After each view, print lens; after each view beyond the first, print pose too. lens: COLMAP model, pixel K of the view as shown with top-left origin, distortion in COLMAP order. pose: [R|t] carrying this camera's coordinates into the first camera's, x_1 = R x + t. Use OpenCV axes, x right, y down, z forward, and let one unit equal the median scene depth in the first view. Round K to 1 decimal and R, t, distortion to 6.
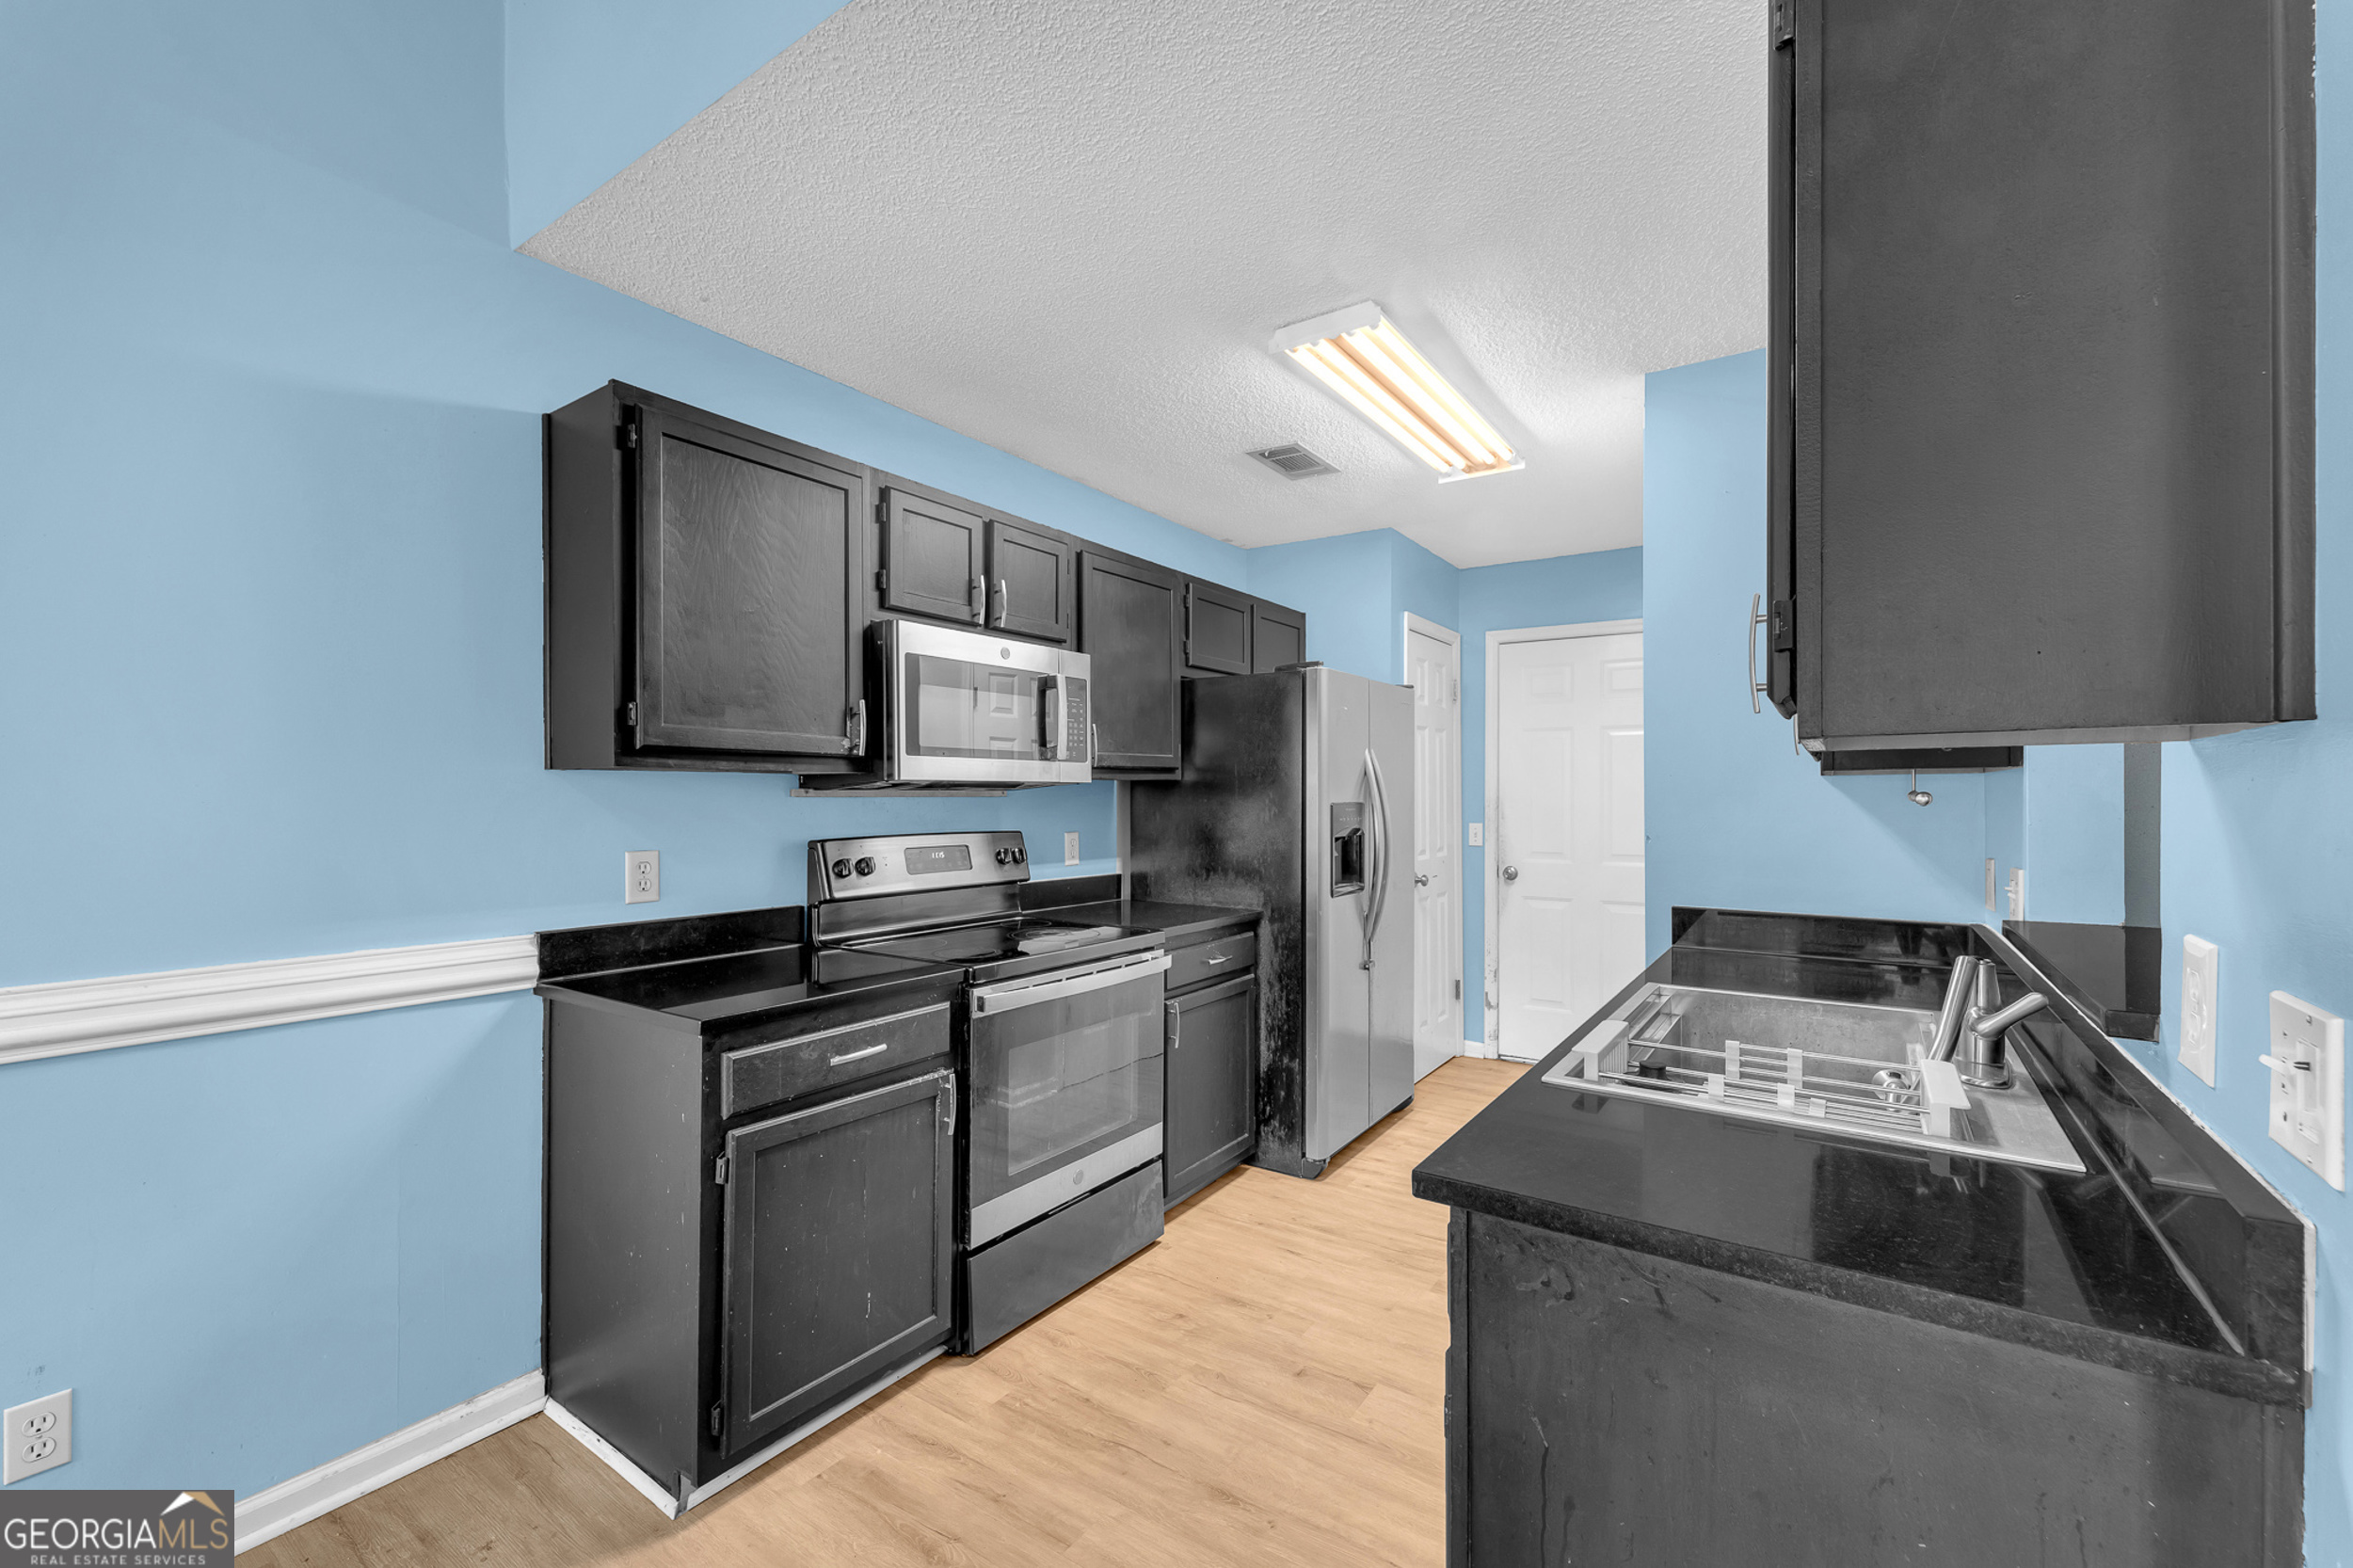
lens RADIAL K [[968.3, 0, 1187.4], [0, 968.3, 793.0], [0, 0, 1]] dist [0.001834, 0.000138]
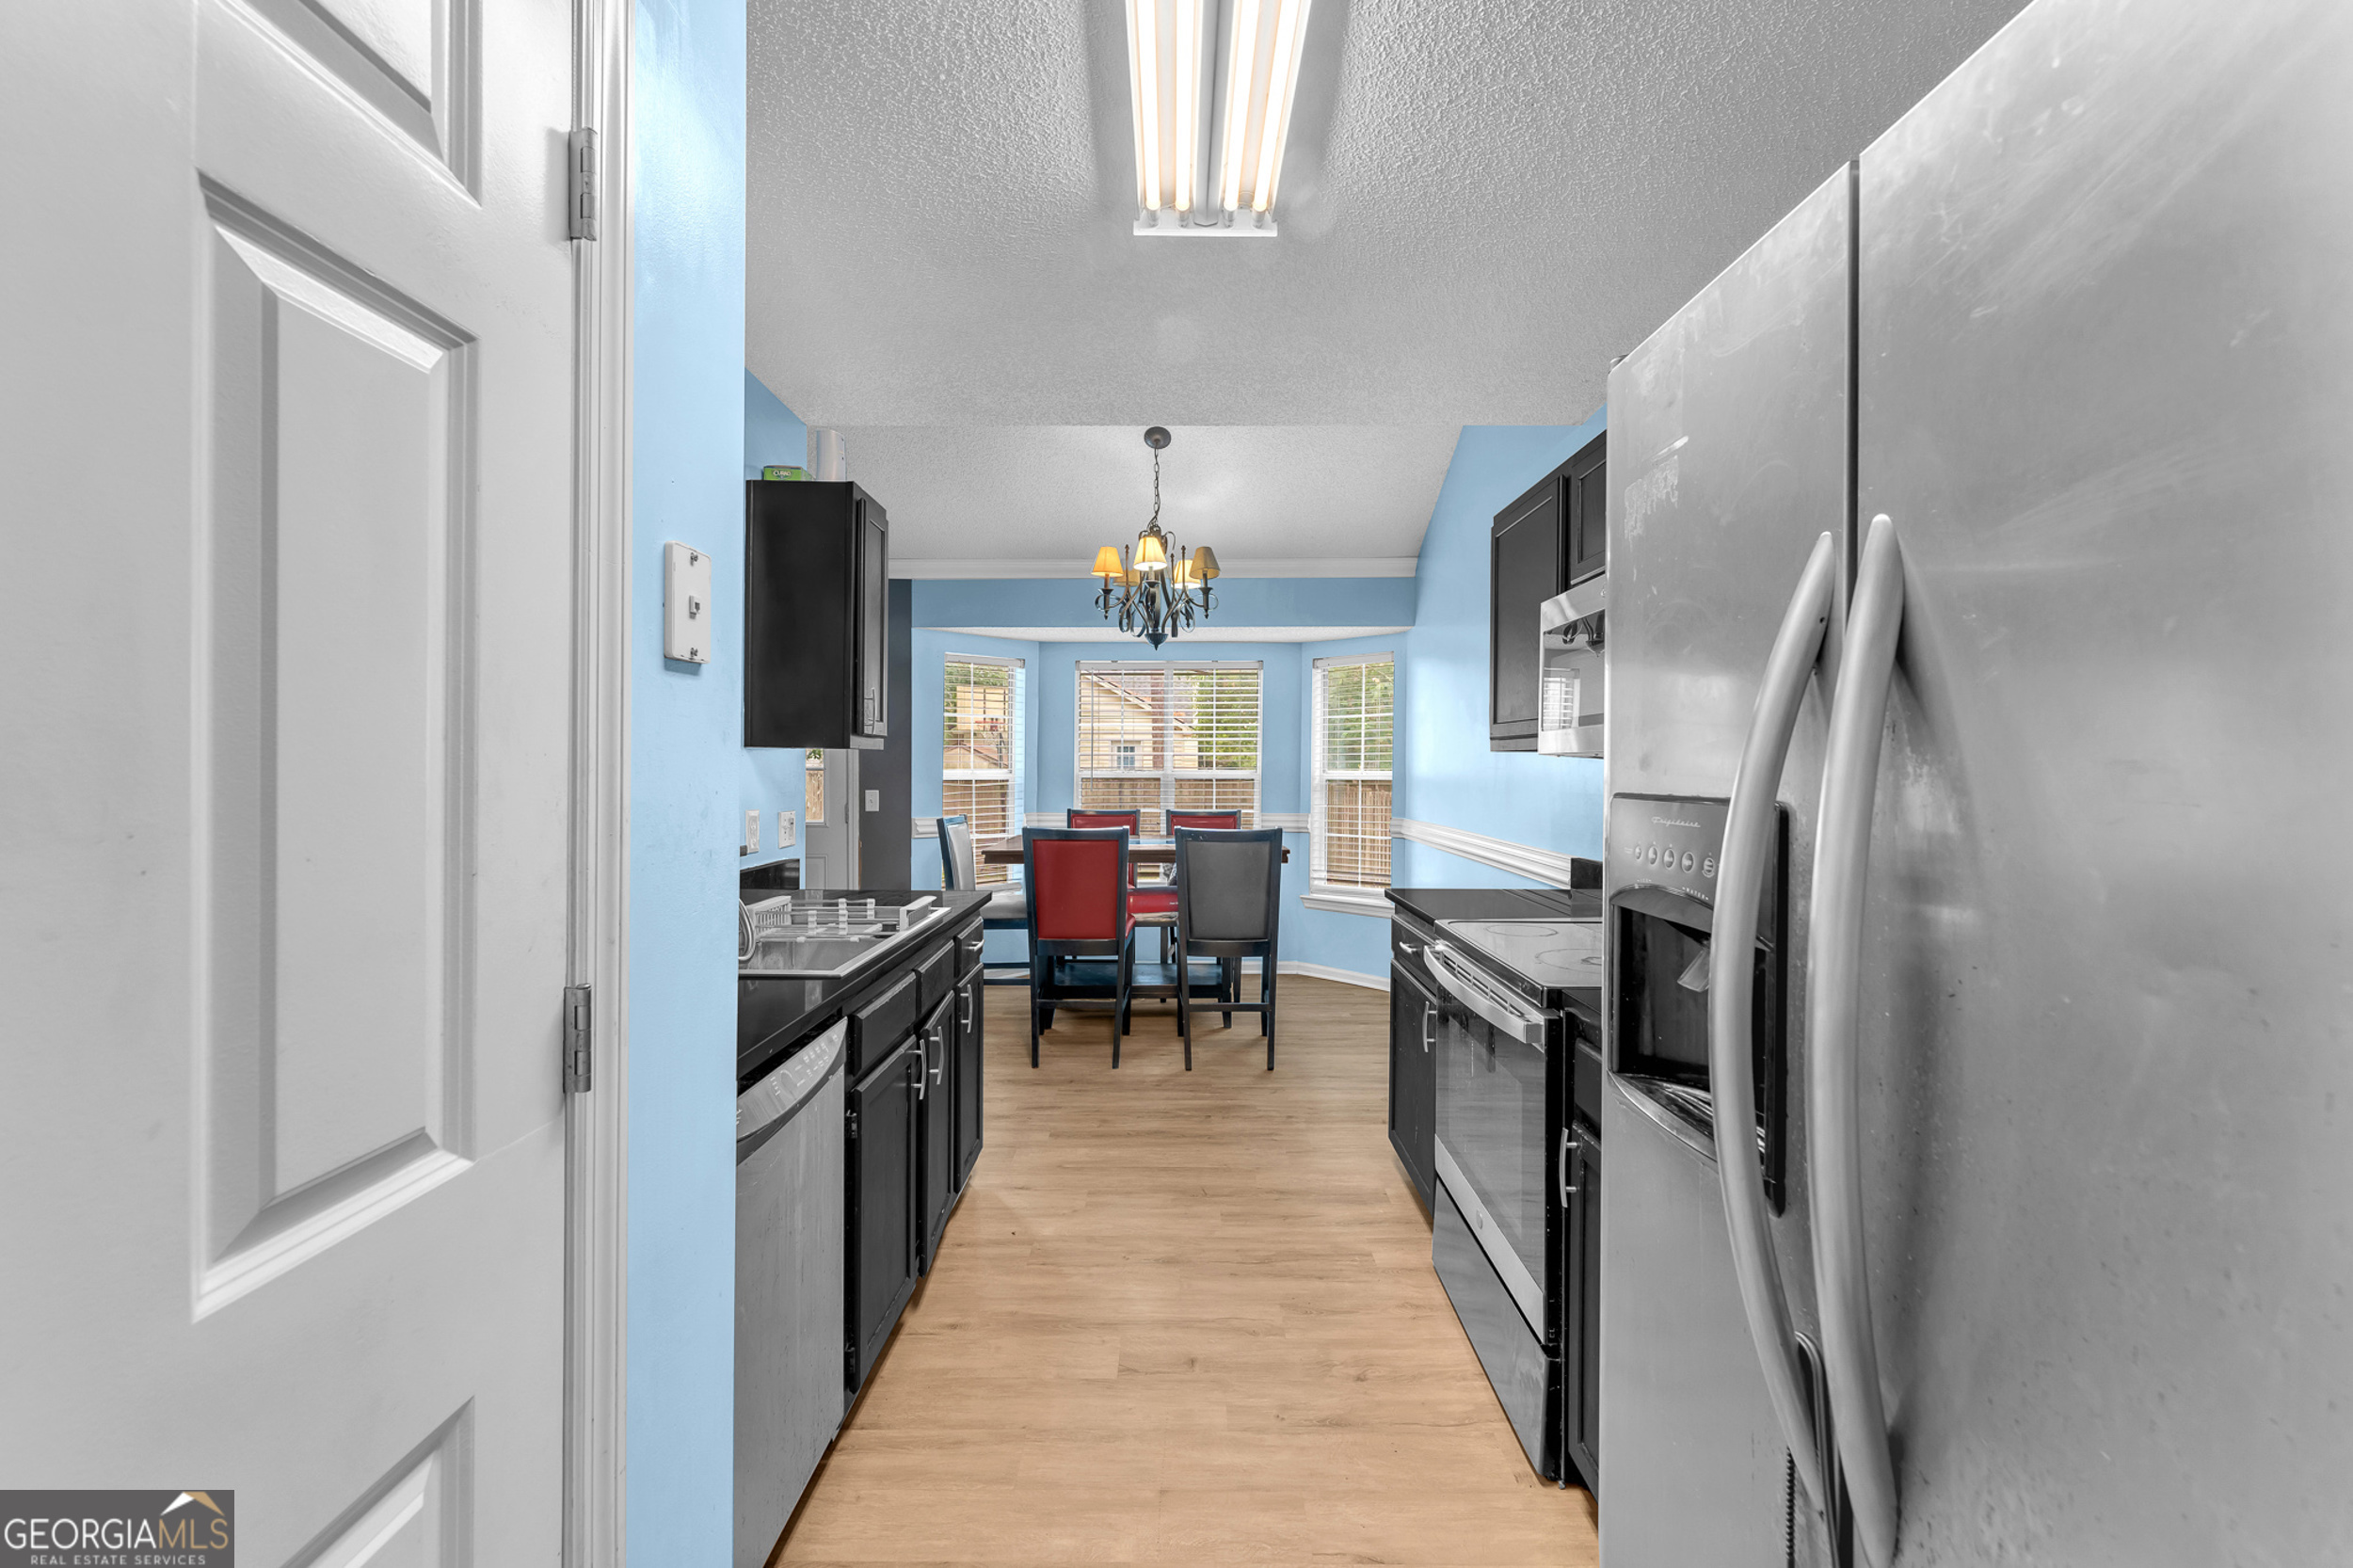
lens RADIAL K [[934.5, 0, 1177.3], [0, 934.5, 767.8], [0, 0, 1]] dist [-0.000638, -0.000016]
pose [[-0.826053, -0.002451, -0.563587, 0.560933], [-0.001654, 0.999997, -0.001925, 0.004120], [0.563589, -0.000658, -0.826055, 1.506467]]
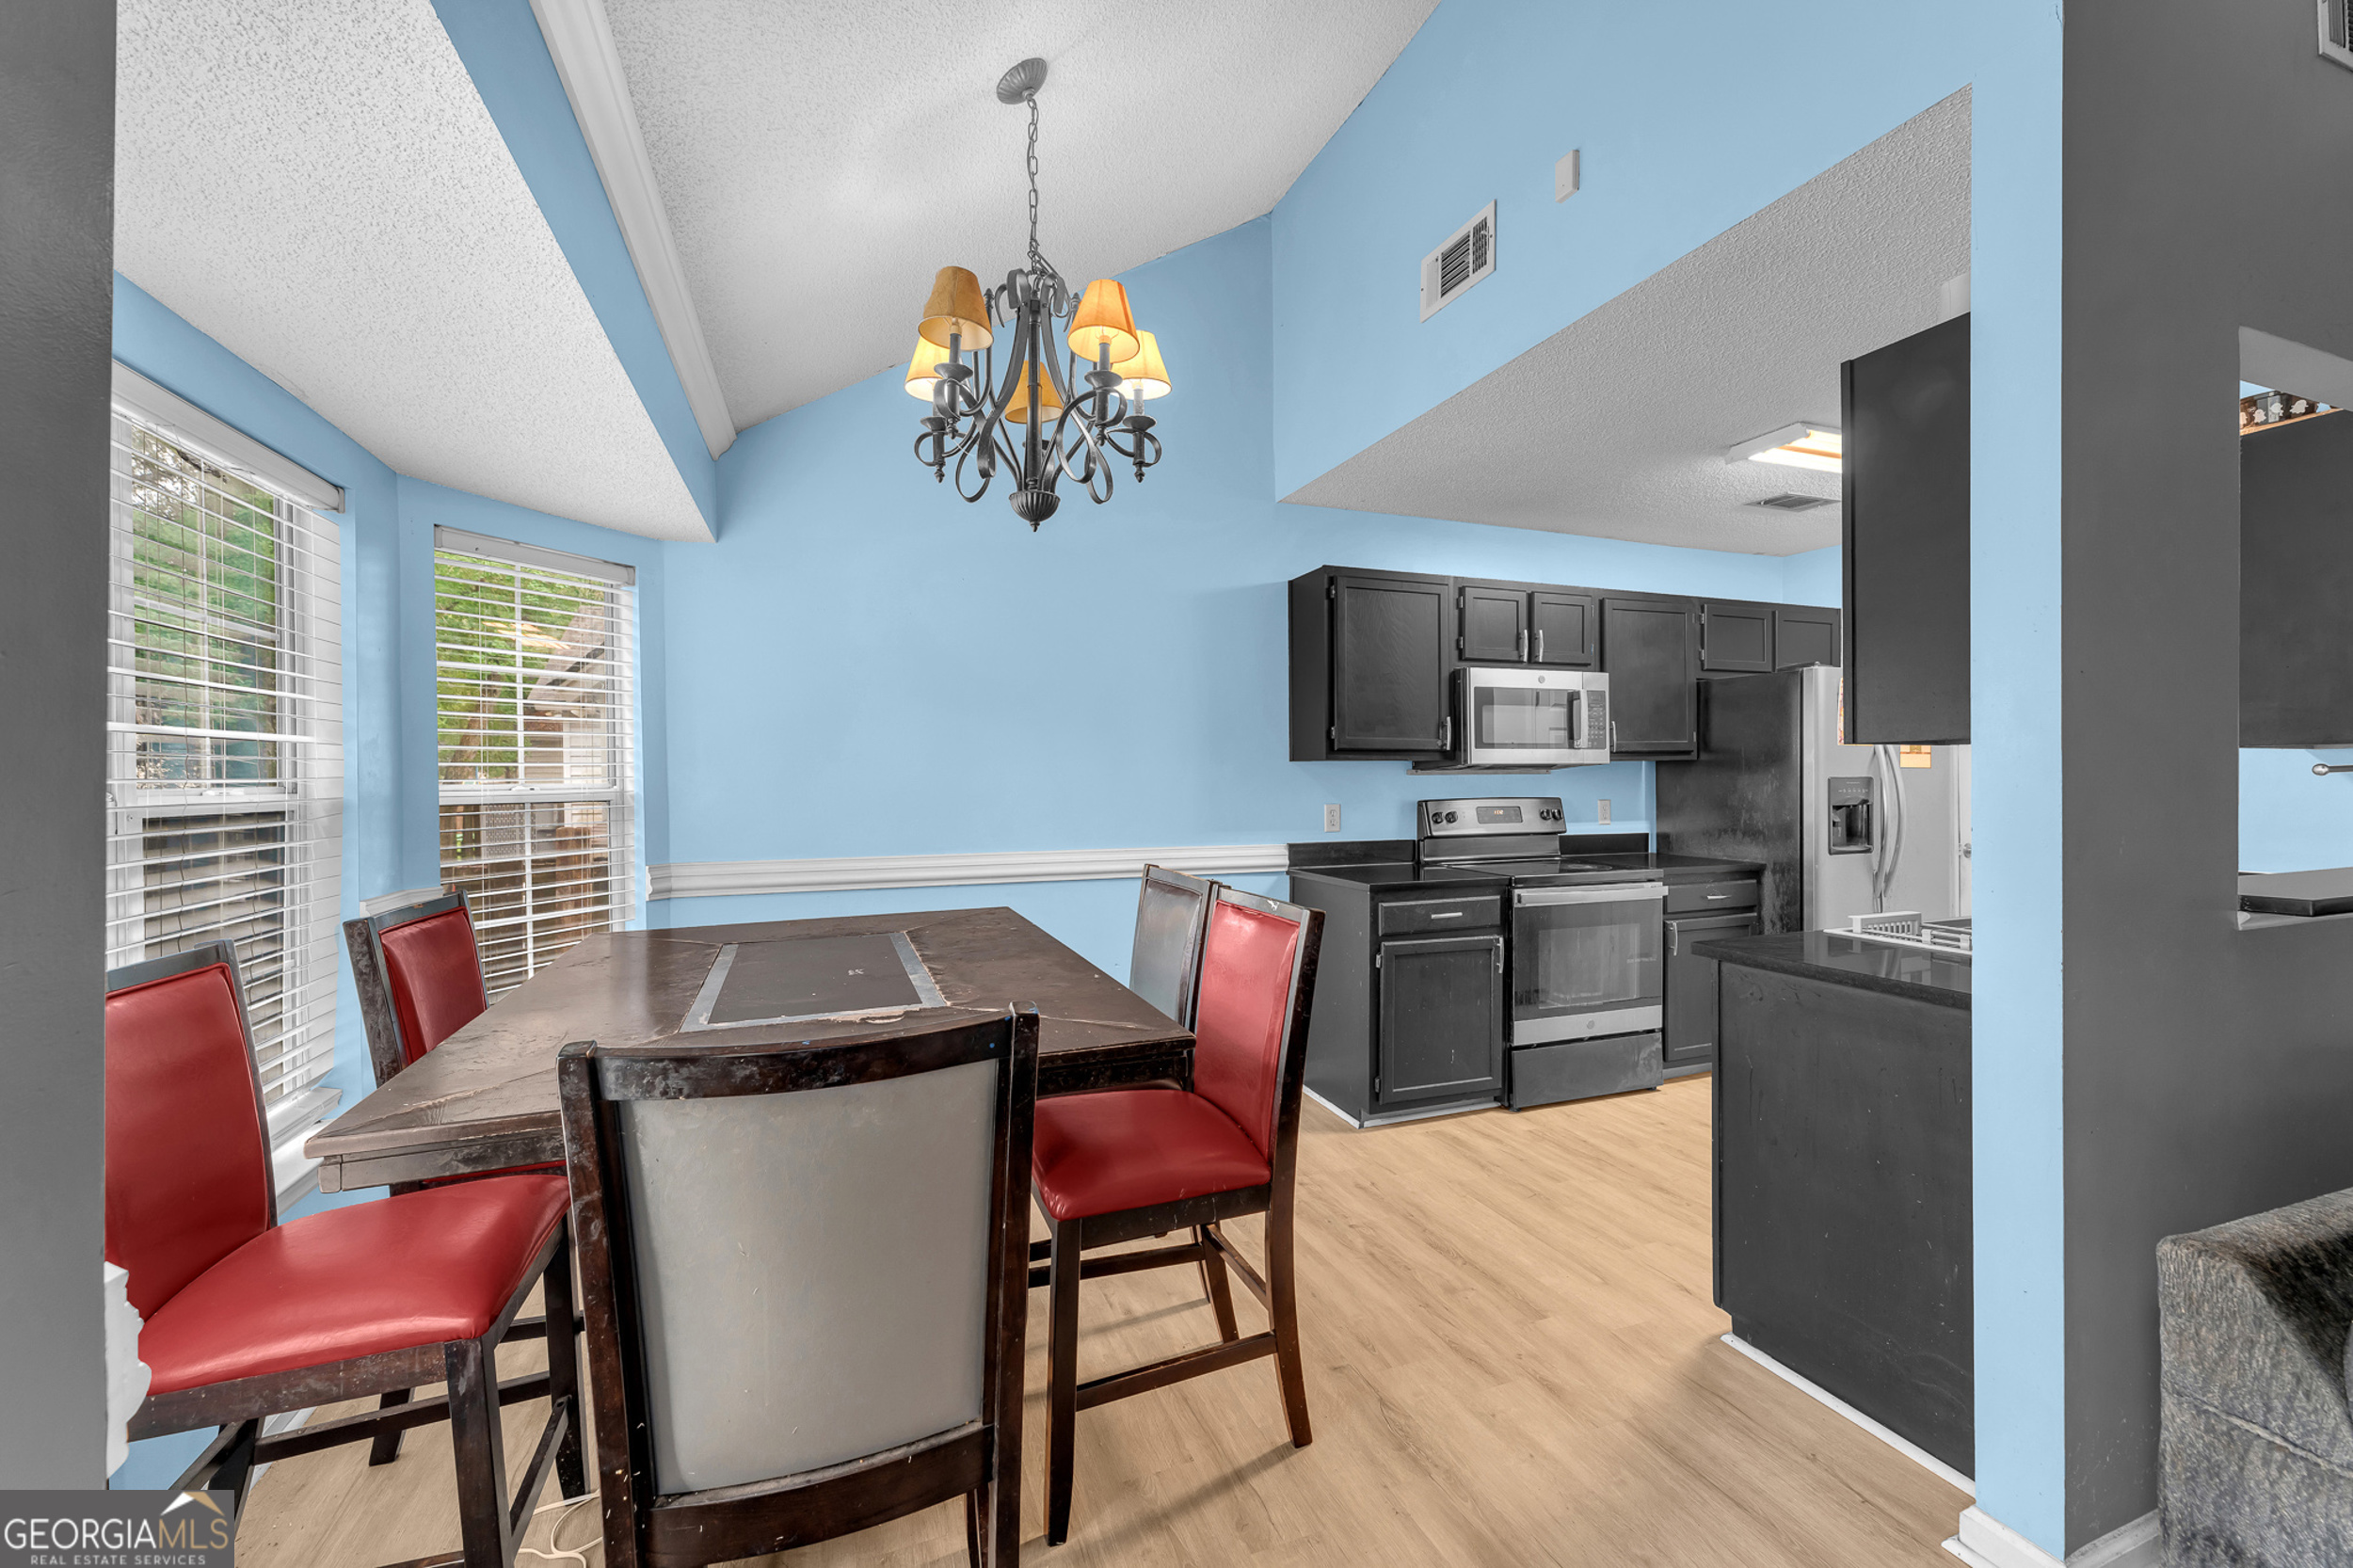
lens RADIAL K [[931.3, 0, 1176.5], [0, 931.3, 784.0], [0, 0, 1]] dist [-0.001712, -0.000020]
pose [[0.815341, 0.000506, -0.578981, 0.200524], [0.006843, 0.999921, 0.010509, 0.000568], [0.578940, -0.012530, 0.815274, -0.553236]]
